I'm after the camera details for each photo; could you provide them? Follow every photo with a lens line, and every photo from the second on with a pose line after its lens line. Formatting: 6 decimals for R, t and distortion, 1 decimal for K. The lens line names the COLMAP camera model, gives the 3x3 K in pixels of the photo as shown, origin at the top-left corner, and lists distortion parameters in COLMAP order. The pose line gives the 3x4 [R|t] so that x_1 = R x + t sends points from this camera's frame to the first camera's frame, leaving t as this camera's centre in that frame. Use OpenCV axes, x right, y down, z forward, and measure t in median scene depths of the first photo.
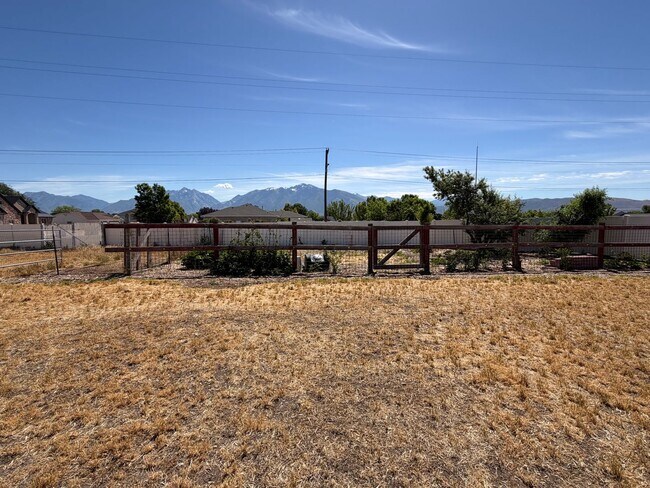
lens RADIAL K [[298.8, 0, 325.0], [0, 298.8, 244.0], [0, 0, 1]] dist [0.000126, 0.000383]
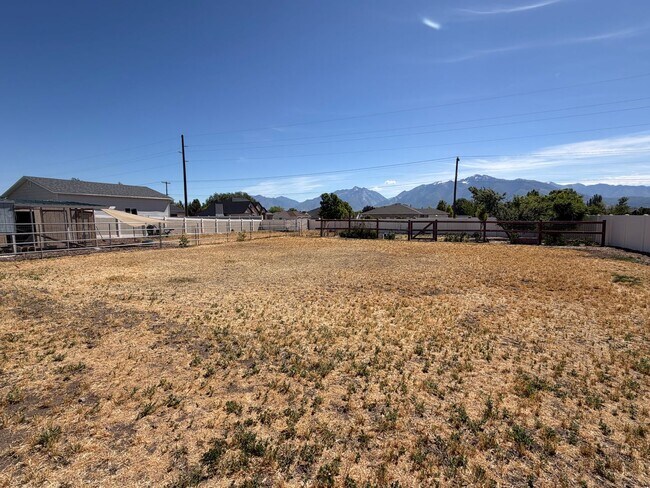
lens RADIAL K [[298.8, 0, 325.0], [0, 298.8, 244.0], [0, 0, 1]] dist [0.000126, 0.000383]
pose [[0.859629, 0.044842, -0.508947, 0.794845], [-0.037651, 0.998992, 0.024424, 0.093060], [0.509530, -0.001833, 0.860451, -1.390245]]
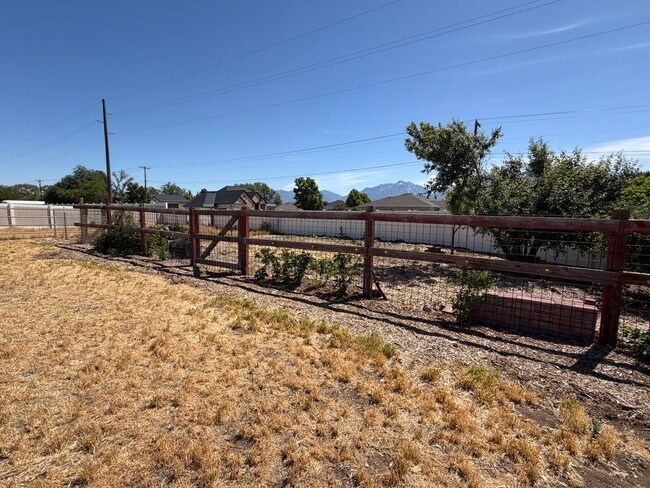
lens RADIAL K [[298.8, 0, 325.0], [0, 298.8, 244.0], [0, 0, 1]] dist [0.000126, 0.000383]
pose [[0.780106, 0.083775, -0.620014, 0.954051], [-0.067025, 0.996482, 0.050312, -0.032705], [0.622047, 0.002308, 0.782976, 0.589253]]
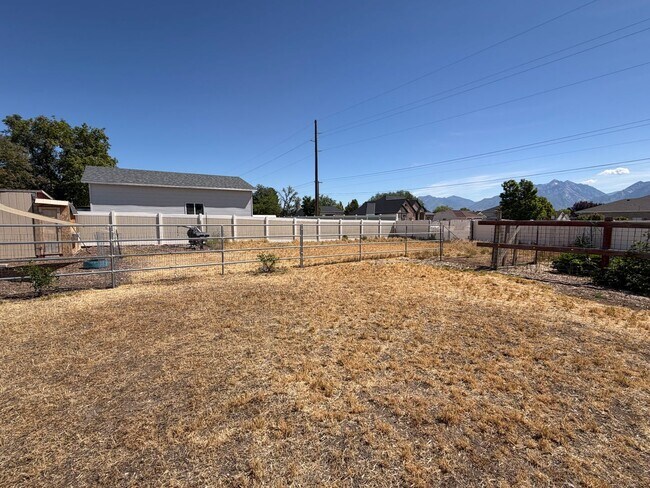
lens RADIAL K [[298.8, 0, 325.0], [0, 298.8, 244.0], [0, 0, 1]] dist [0.000126, 0.000383]
pose [[0.468909, 0.076864, -0.879896, -0.018603], [-0.068051, 0.996389, 0.050775, 0.001336], [0.880621, 0.036069, 0.472446, -0.026256]]
